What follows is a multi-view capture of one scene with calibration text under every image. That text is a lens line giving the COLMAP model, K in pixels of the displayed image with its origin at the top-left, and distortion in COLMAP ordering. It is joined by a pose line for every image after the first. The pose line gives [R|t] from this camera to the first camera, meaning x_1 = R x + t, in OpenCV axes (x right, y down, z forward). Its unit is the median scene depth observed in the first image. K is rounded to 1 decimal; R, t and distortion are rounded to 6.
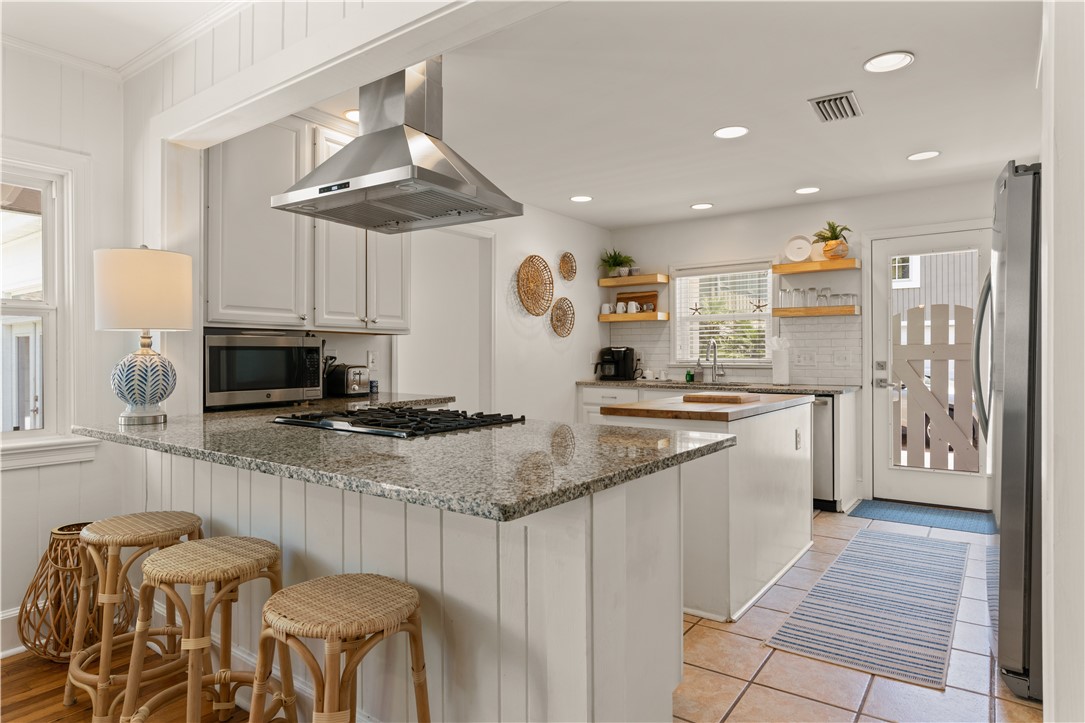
lens RADIAL K [[643.7, 0, 542.0], [0, 643.7, 359.3], [0, 0, 1]] dist [0.000313, -0.000002]
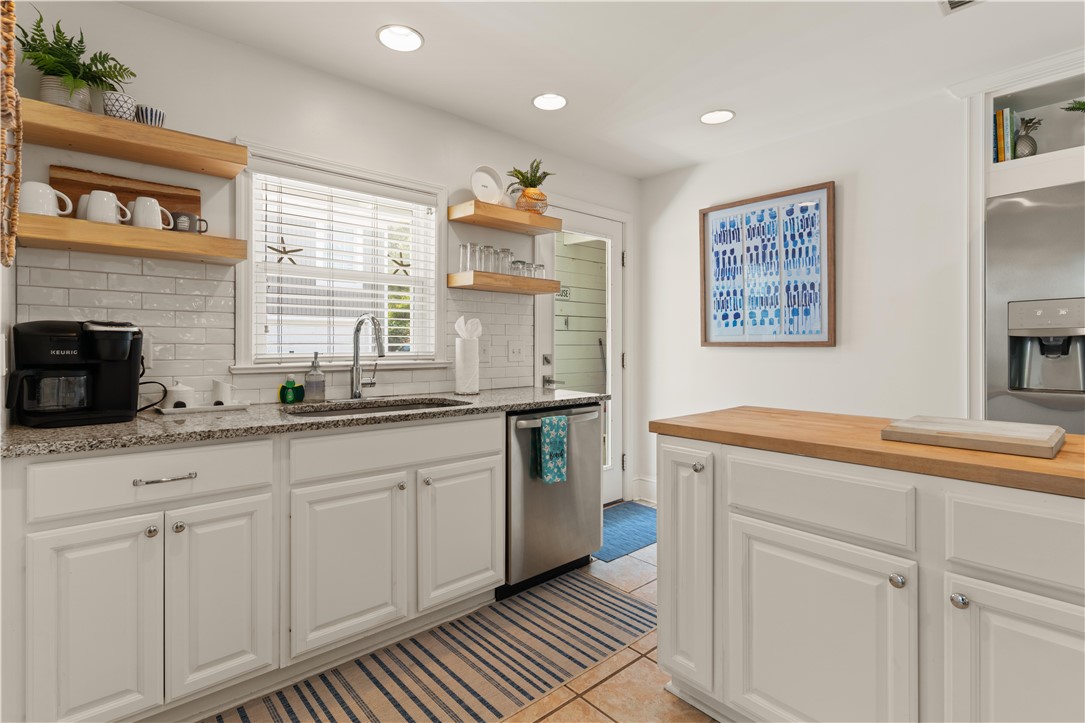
lens RADIAL K [[520.2, 0, 543.0], [0, 520.2, 352.4], [0, 0, 1]] dist [-0.003782, -0.001378]
pose [[0.223491, -0.007770, 0.974675, -0.096615], [0.005815, 0.999961, 0.006638, -0.003401], [-0.974689, 0.004184, 0.223528, 0.724835]]
